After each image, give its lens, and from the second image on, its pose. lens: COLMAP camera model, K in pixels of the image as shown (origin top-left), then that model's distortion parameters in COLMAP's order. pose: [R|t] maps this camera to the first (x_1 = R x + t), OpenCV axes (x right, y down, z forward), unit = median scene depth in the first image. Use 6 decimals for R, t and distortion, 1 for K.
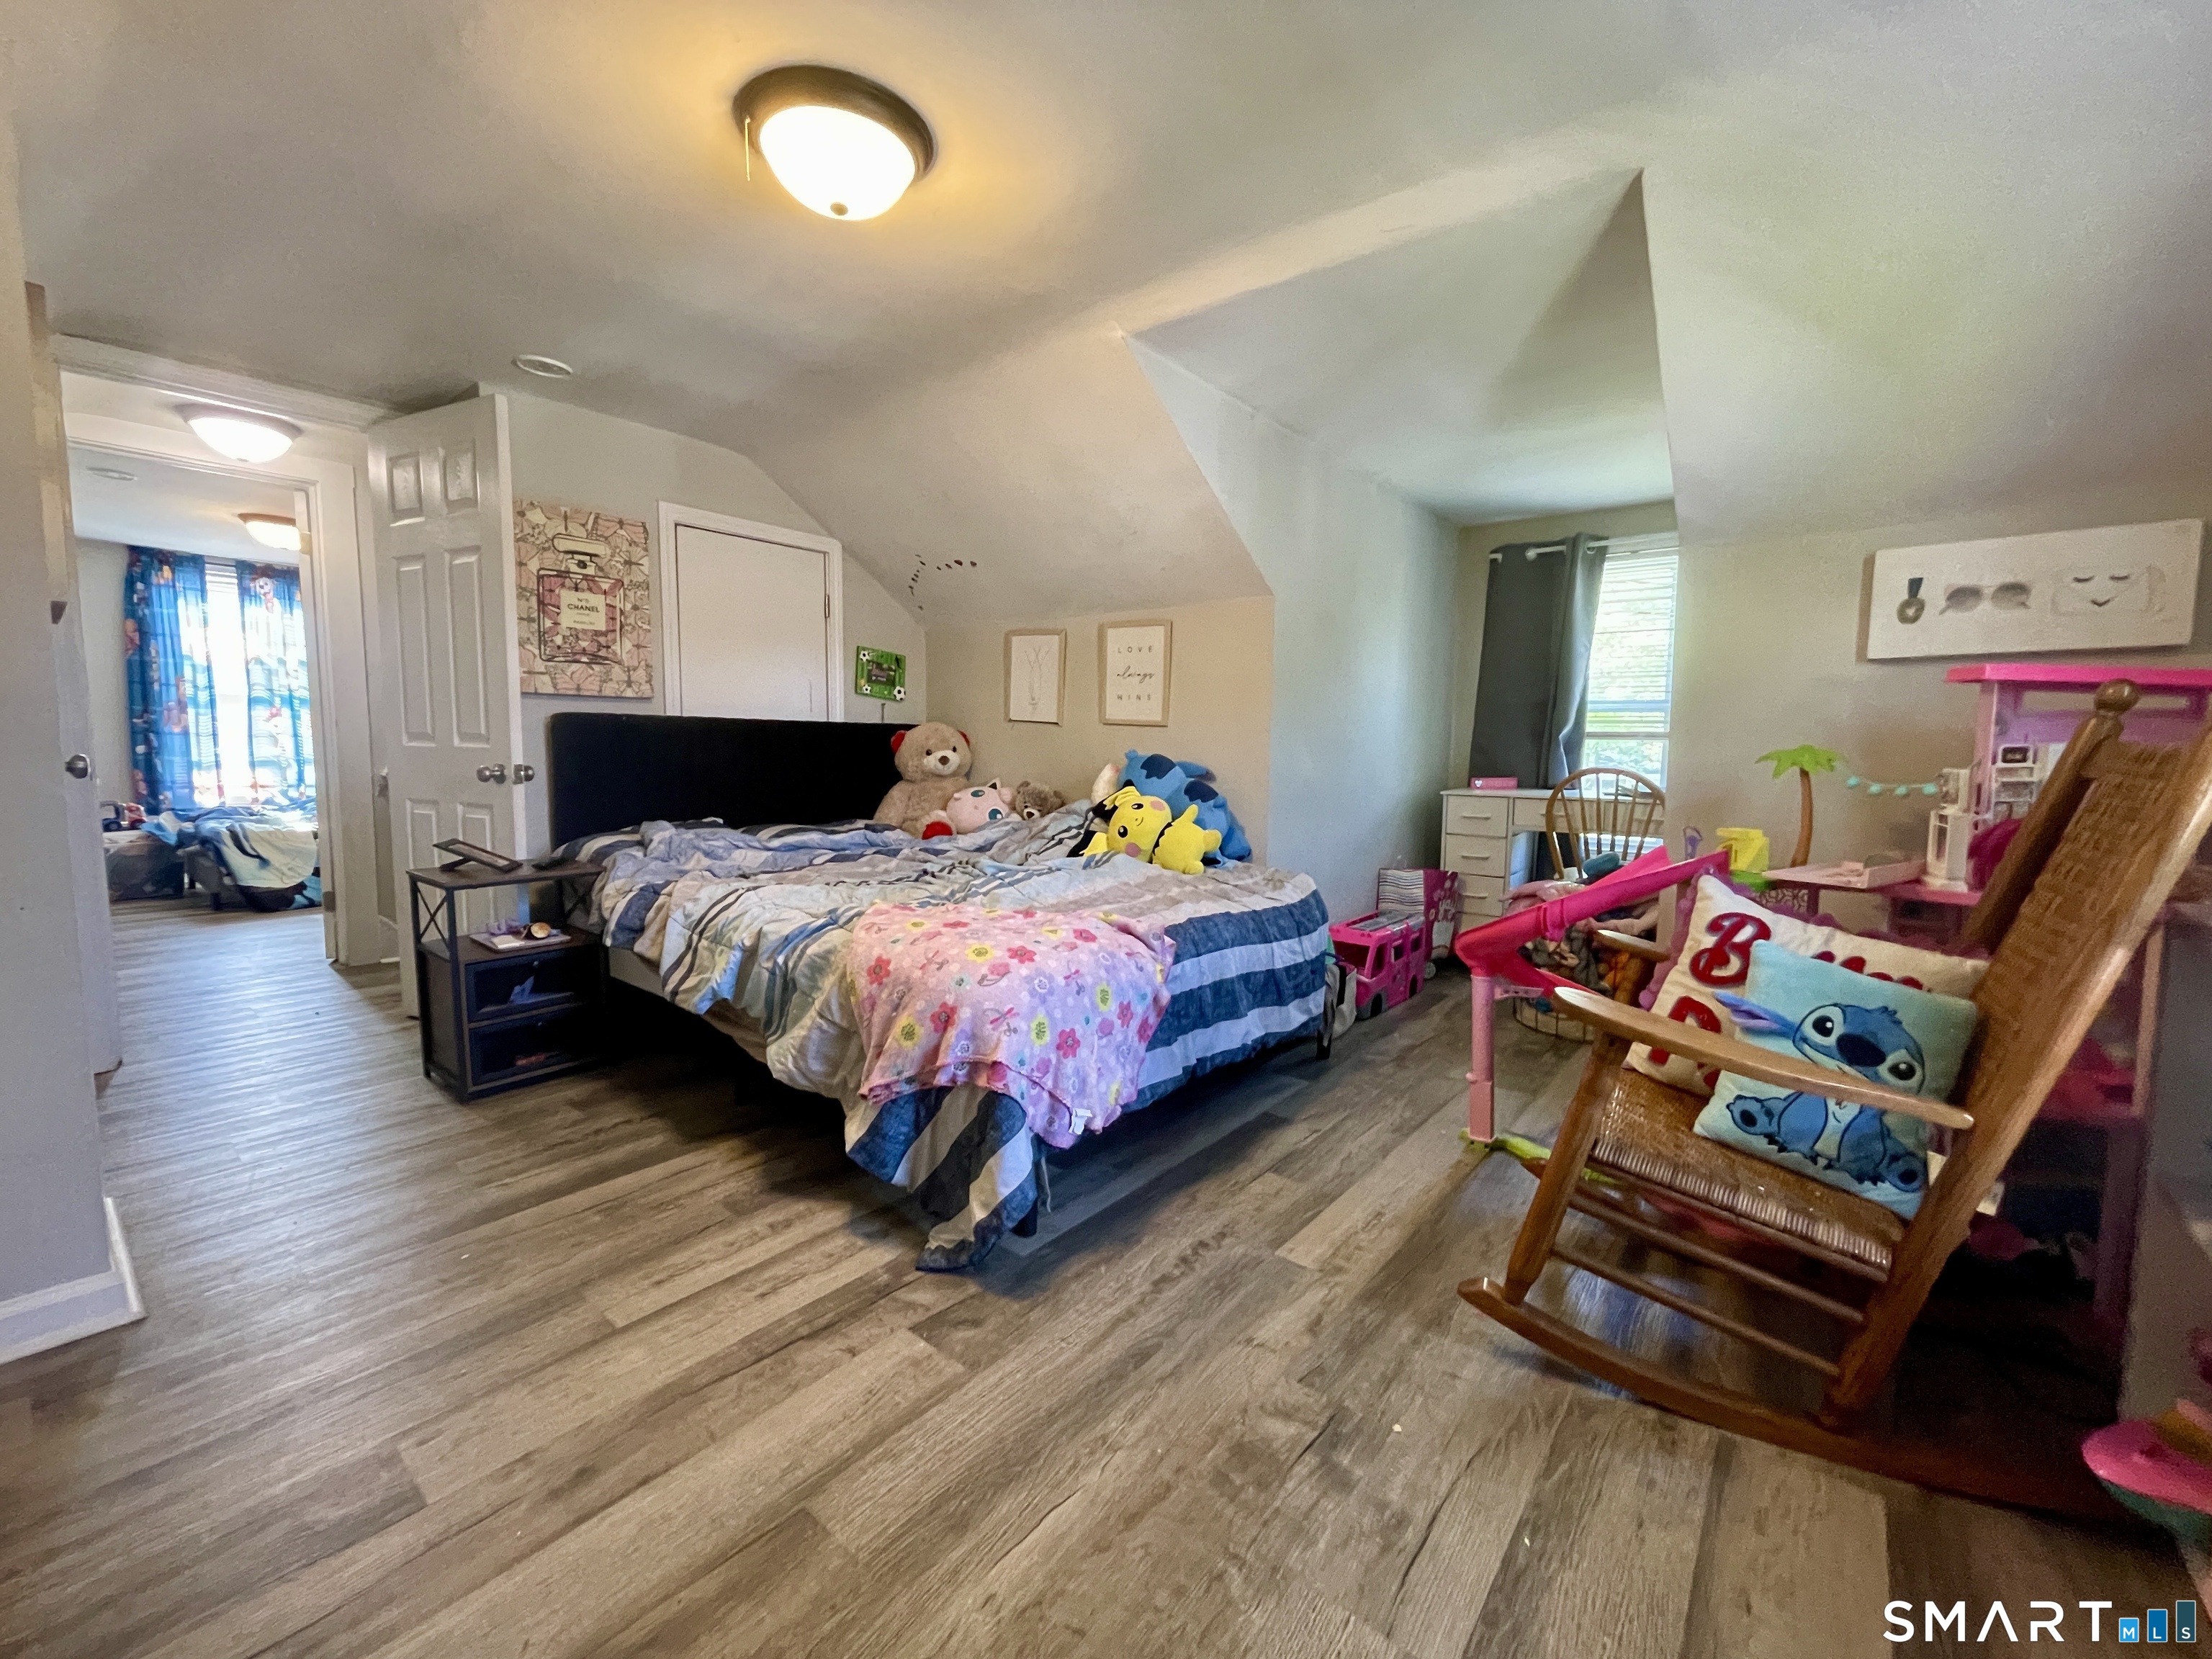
lens RADIAL K [[910.2, 0, 1106.0], [0, 910.2, 829.5], [0, 0, 1]] dist [-0.001458, -0.000167]
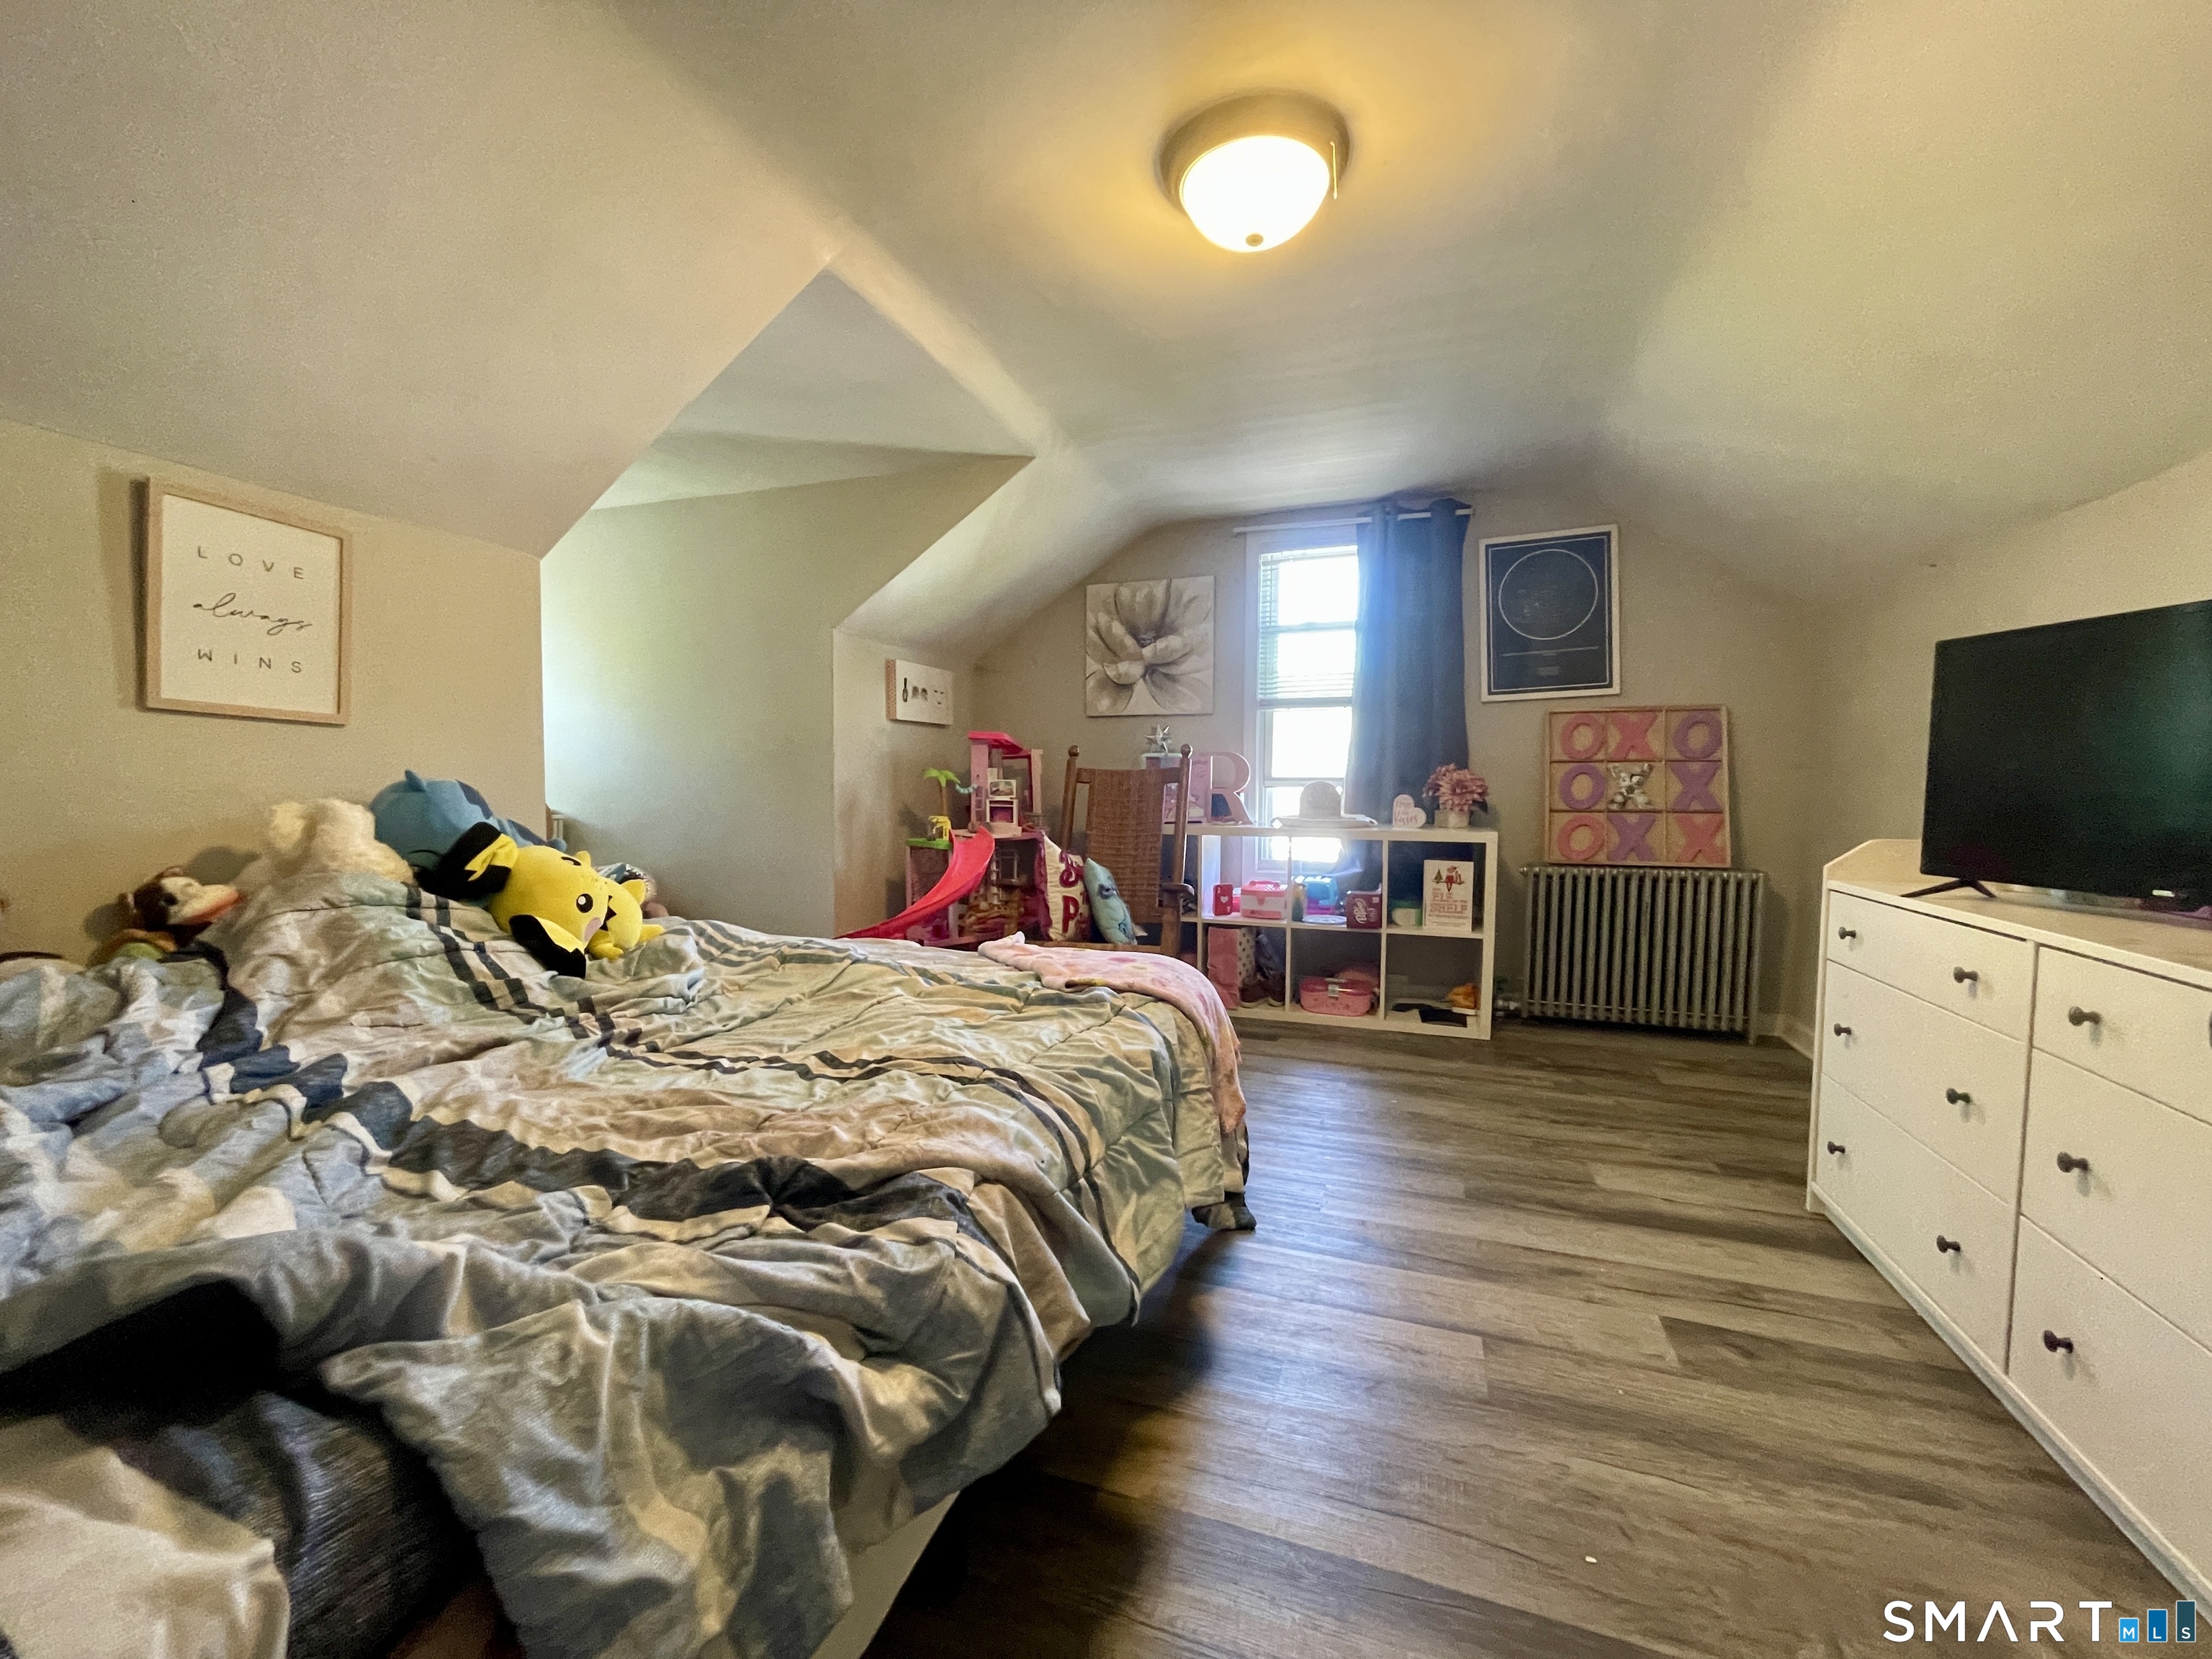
lens RADIAL K [[895.3, 0, 1098.5], [0, 895.3, 832.1], [0, 0, 1]] dist [-0.002369, -0.000140]
pose [[-0.346138, -0.066142, 0.935849, -1.002403], [0.078883, 0.991928, 0.099281, -0.116067], [-0.934861, 0.108188, -0.338126, 1.305422]]
